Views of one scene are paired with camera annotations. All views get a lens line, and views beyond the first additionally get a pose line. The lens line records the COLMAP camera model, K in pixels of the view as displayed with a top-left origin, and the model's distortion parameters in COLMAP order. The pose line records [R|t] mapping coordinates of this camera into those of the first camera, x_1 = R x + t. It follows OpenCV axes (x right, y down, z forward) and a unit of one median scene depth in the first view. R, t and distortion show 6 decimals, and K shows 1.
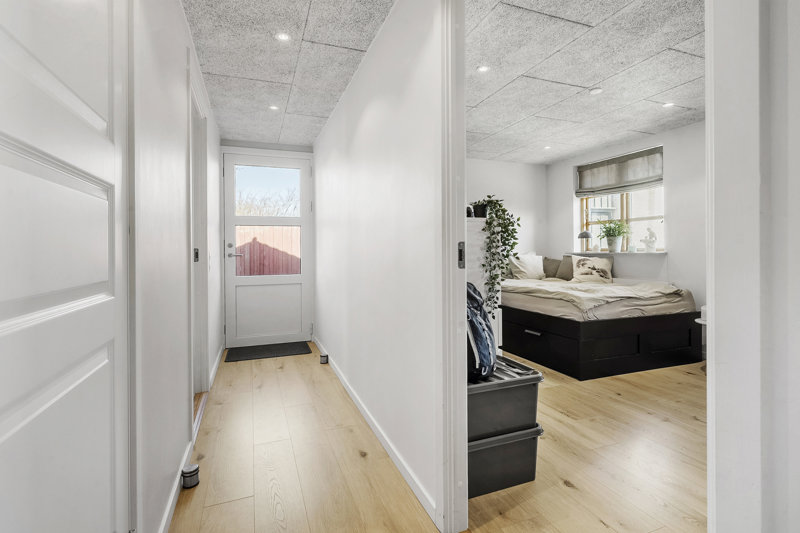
lens RADIAL K [[380.5, 0, 402.8], [0, 380.5, 252.2], [0, 0, 1]] dist [0.002775, -0.000053]
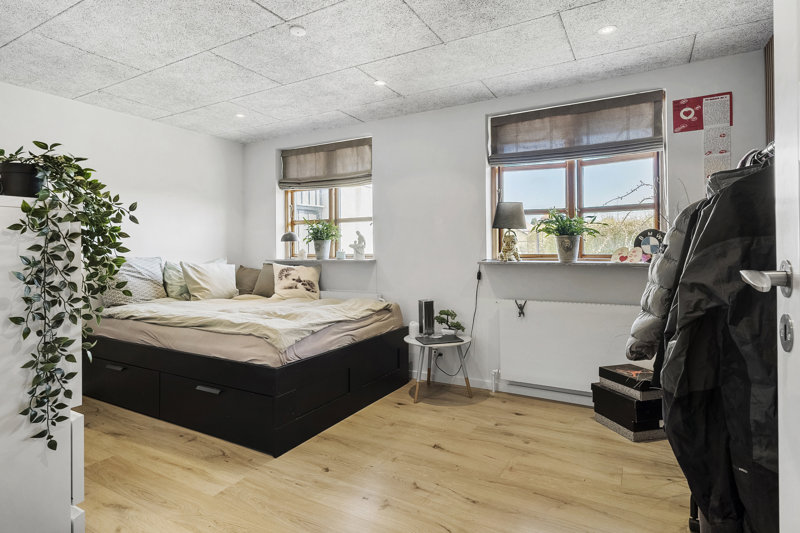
lens RADIAL K [[425.8, 0, 397.6], [0, 425.8, 243.1], [0, 0, 1]] dist [-0.002351, -0.000322]
pose [[0.778102, 0.011637, 0.628030, 0.121265], [0.002299, 0.999769, -0.021373, -0.016570], [-0.628134, 0.018074, 0.777895, 0.212155]]
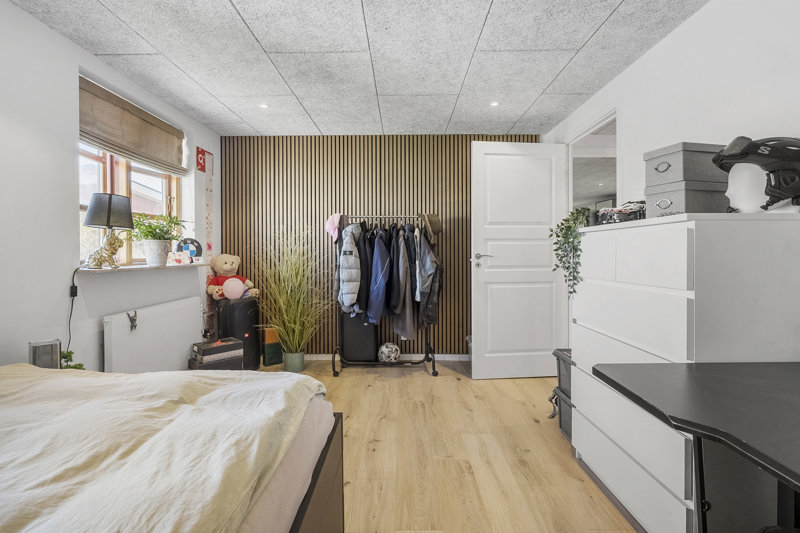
lens RADIAL K [[380.5, 0, 402.8], [0, 380.5, 252.2], [0, 0, 1]] dist [0.002775, -0.000053]
pose [[-0.930186, 0.006842, 0.367025, 0.159088], [0.007603, 0.999971, 0.000627, -0.020273], [-0.367010, 0.003374, -0.930211, 1.091704]]
